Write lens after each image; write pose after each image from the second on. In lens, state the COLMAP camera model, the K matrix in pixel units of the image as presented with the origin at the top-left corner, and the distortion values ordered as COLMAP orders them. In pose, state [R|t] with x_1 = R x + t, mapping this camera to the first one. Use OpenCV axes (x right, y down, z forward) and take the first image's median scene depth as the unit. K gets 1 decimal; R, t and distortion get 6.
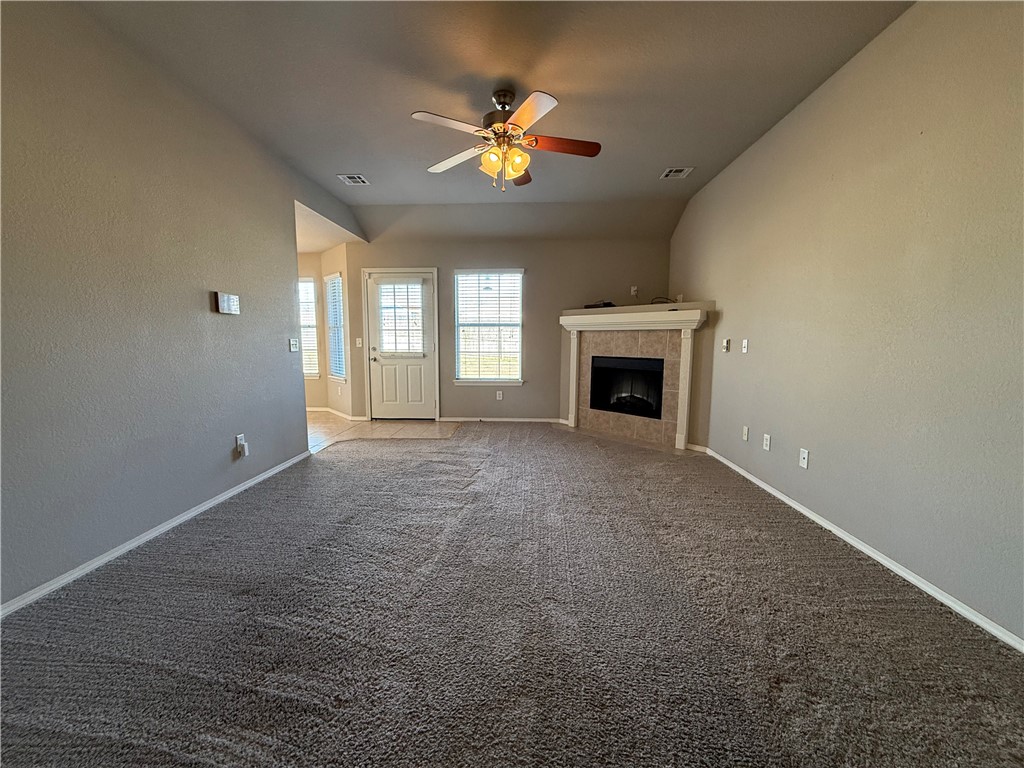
lens RADIAL K [[406.7, 0, 512.0], [0, 406.7, 384.0], [0, 0, 1]] dist [0.000935, 0.000062]
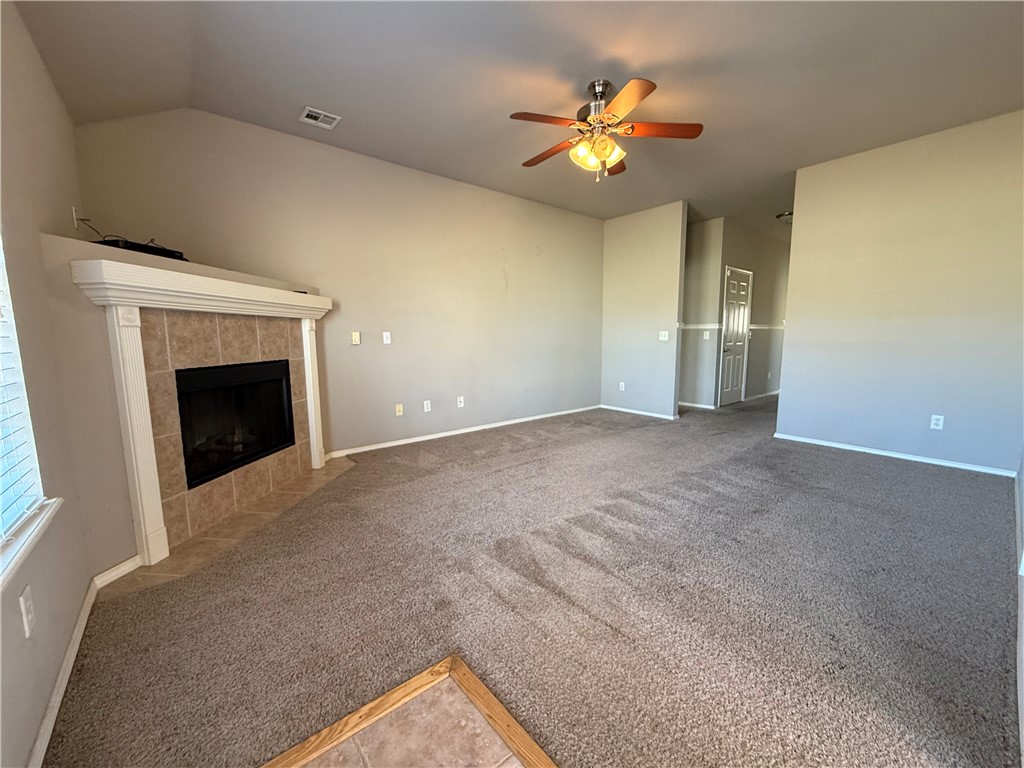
lens RADIAL K [[406.7, 0, 512.0], [0, 406.7, 384.0], [0, 0, 1]] dist [0.000935, 0.000062]
pose [[-0.665794, -0.090793, 0.740591, -0.410577], [0.085100, 0.976852, 0.196263, -0.124889], [-0.741267, 0.193695, -0.642655, 1.168094]]
